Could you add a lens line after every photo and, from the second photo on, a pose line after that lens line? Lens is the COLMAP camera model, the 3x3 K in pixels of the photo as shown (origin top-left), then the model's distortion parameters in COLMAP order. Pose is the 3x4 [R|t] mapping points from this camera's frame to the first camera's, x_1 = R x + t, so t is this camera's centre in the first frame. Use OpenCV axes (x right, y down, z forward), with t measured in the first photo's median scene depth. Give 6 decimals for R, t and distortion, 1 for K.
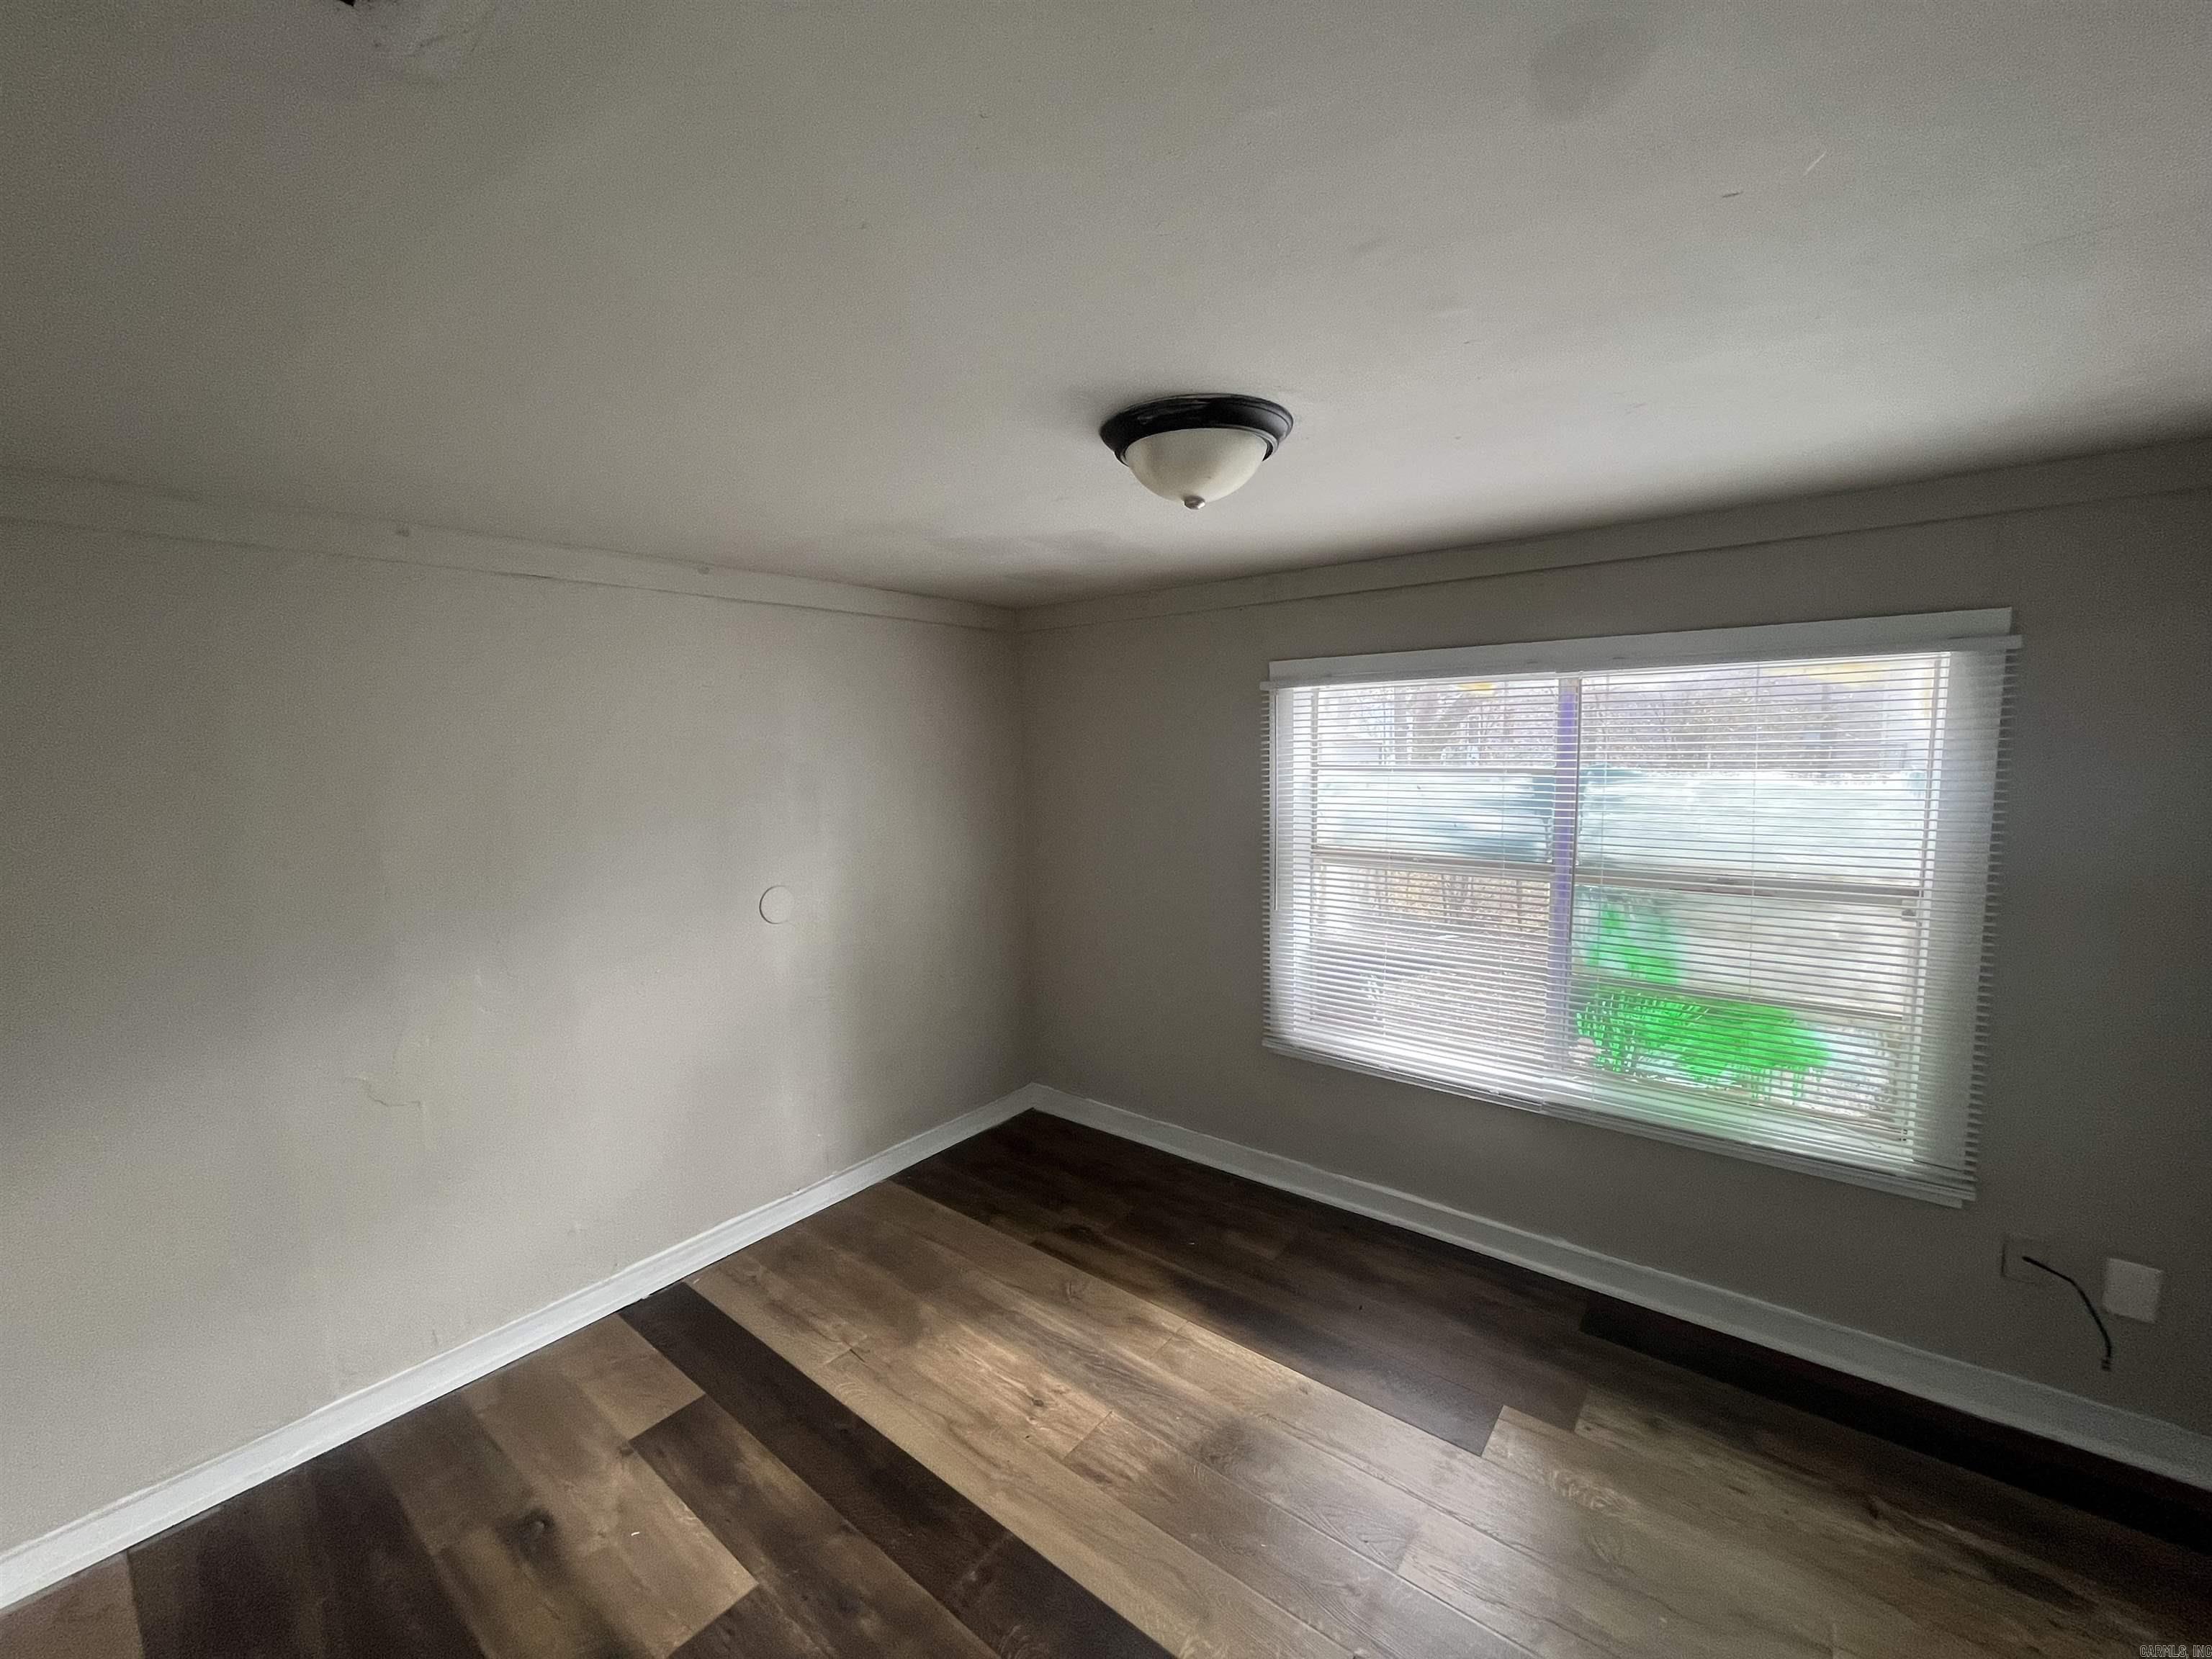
lens RADIAL K [[888.4, 0, 1112.4], [0, 888.4, 824.1], [0, 0, 1]] dist [0.000531, 0.000053]
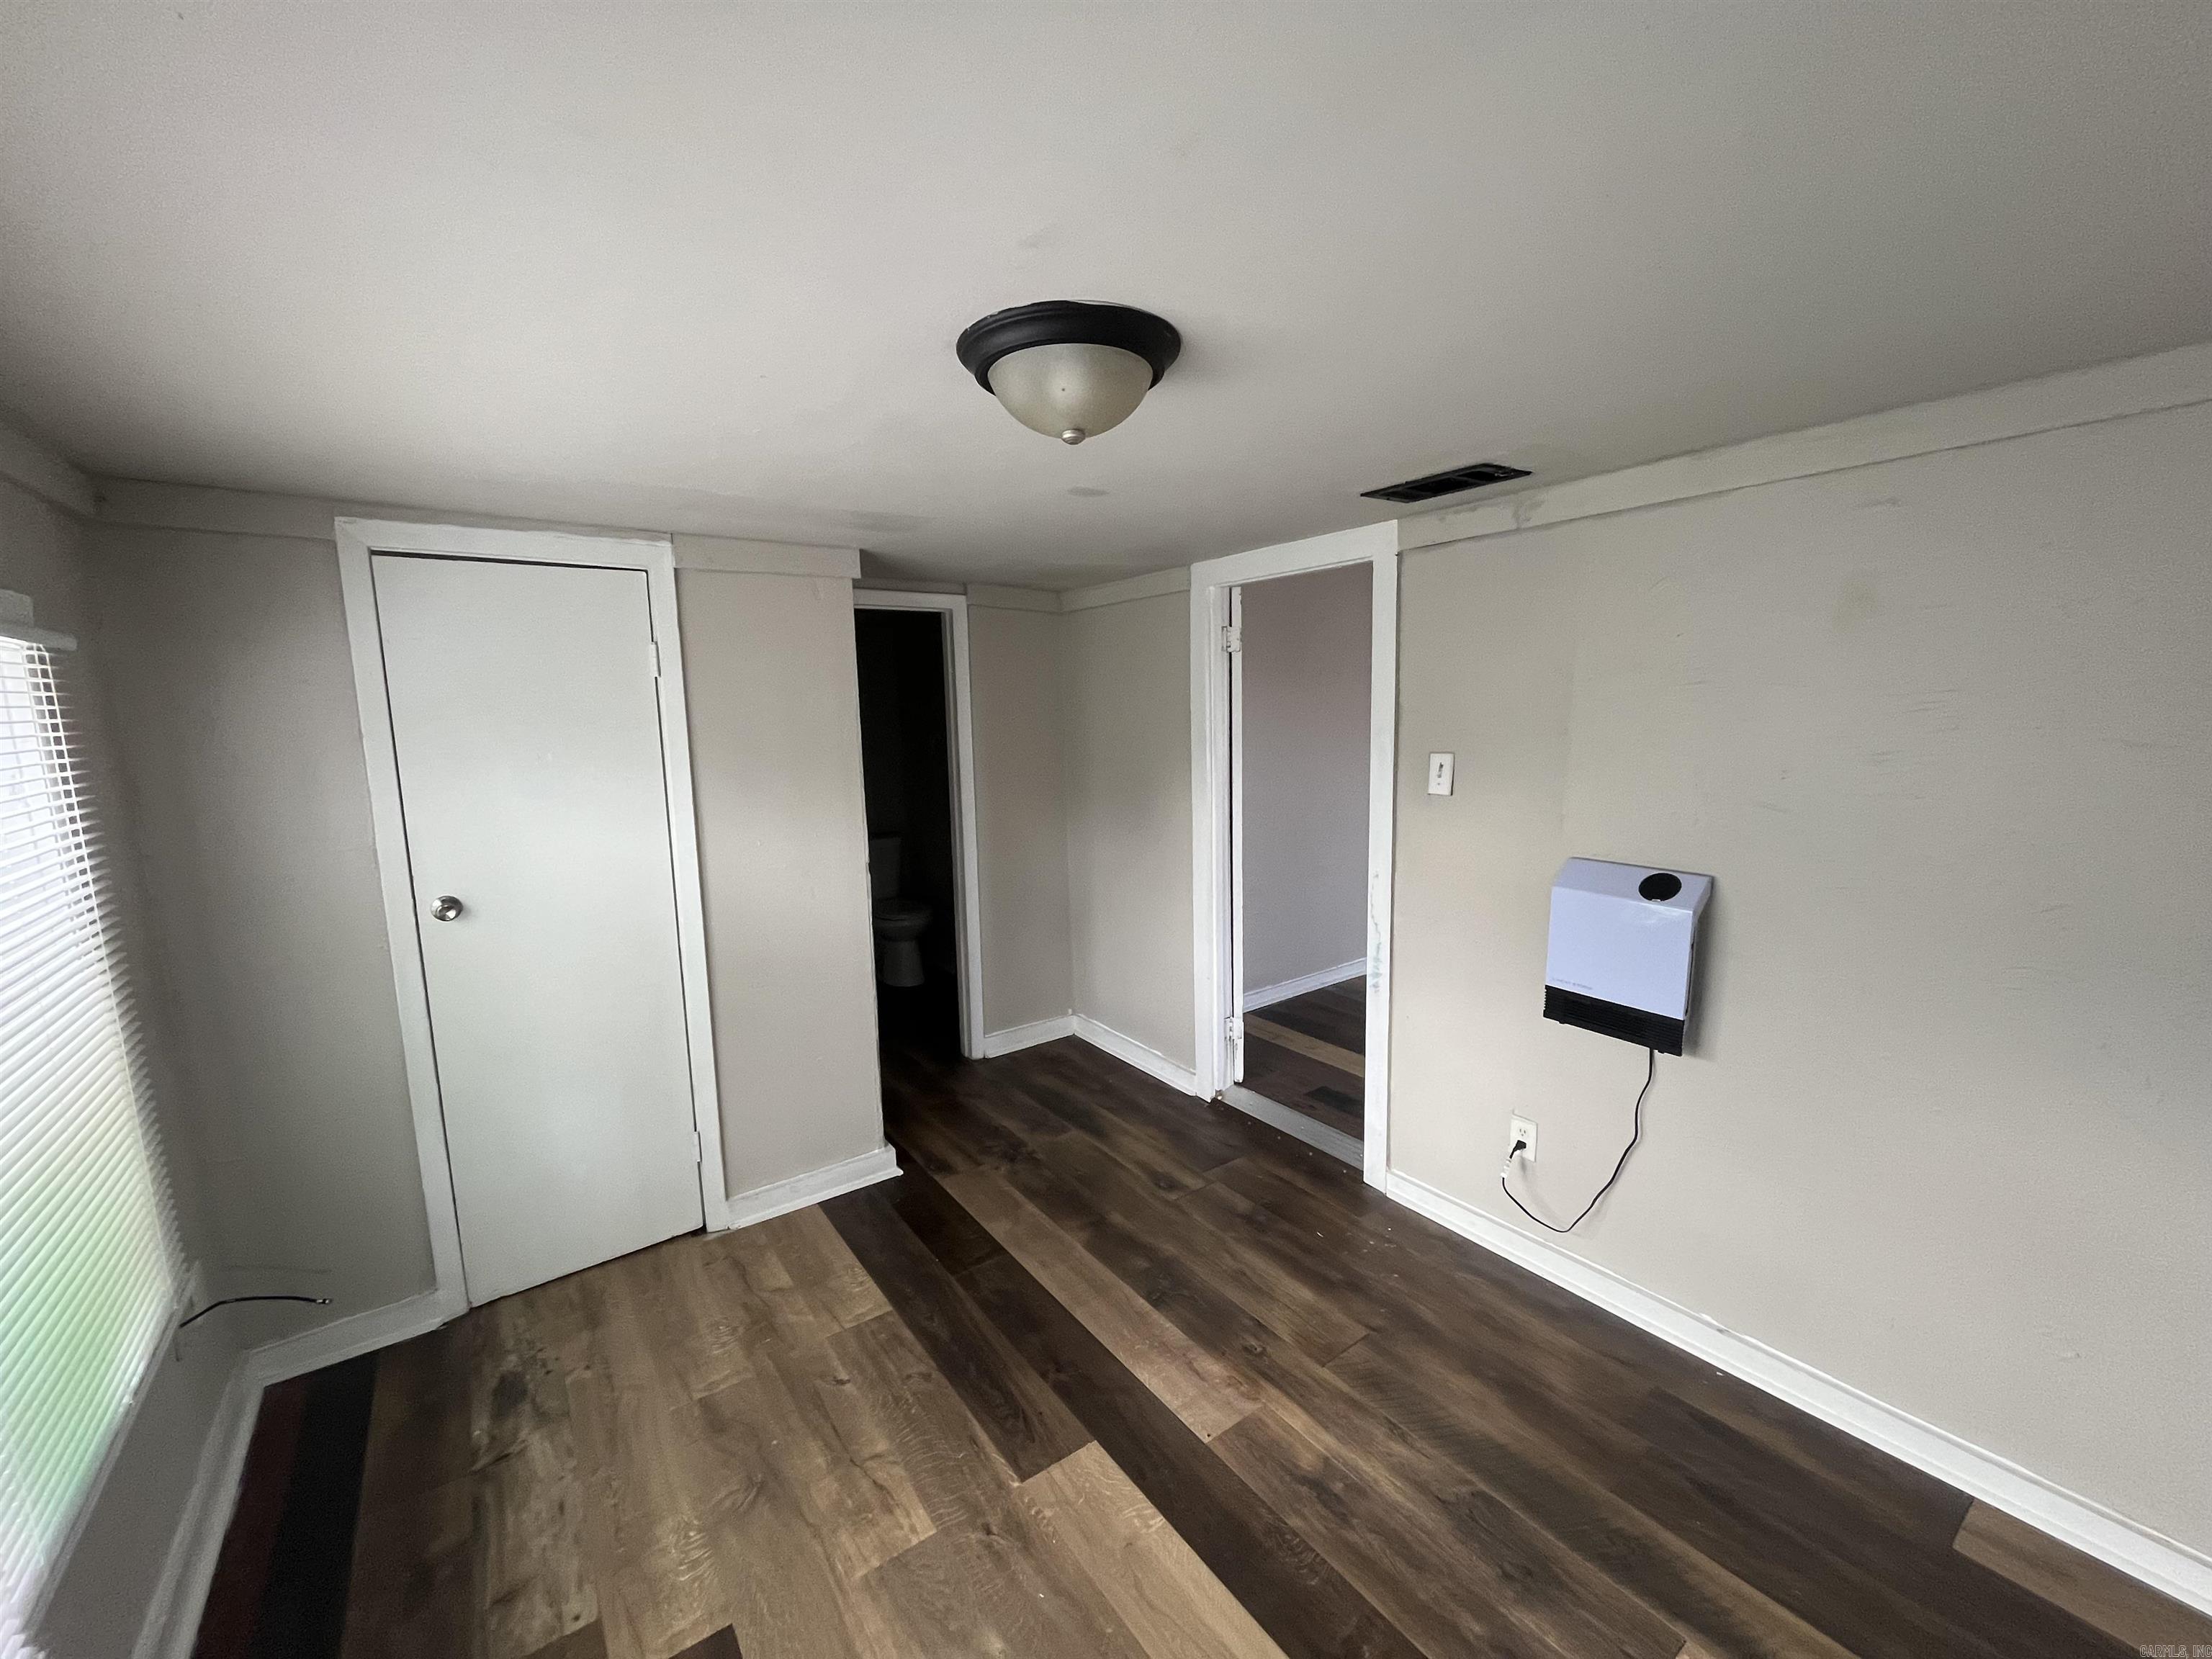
lens RADIAL K [[888.4, 0, 1113.3], [0, 888.4, 837.9], [0, 0, 1]] dist [0.000531, 0.000053]
pose [[-0.964482, 0.005376, 0.264095, -0.152964], [0.062512, 0.976038, 0.208426, -0.142015], [-0.256646, 0.217532, -0.941707, 1.732691]]
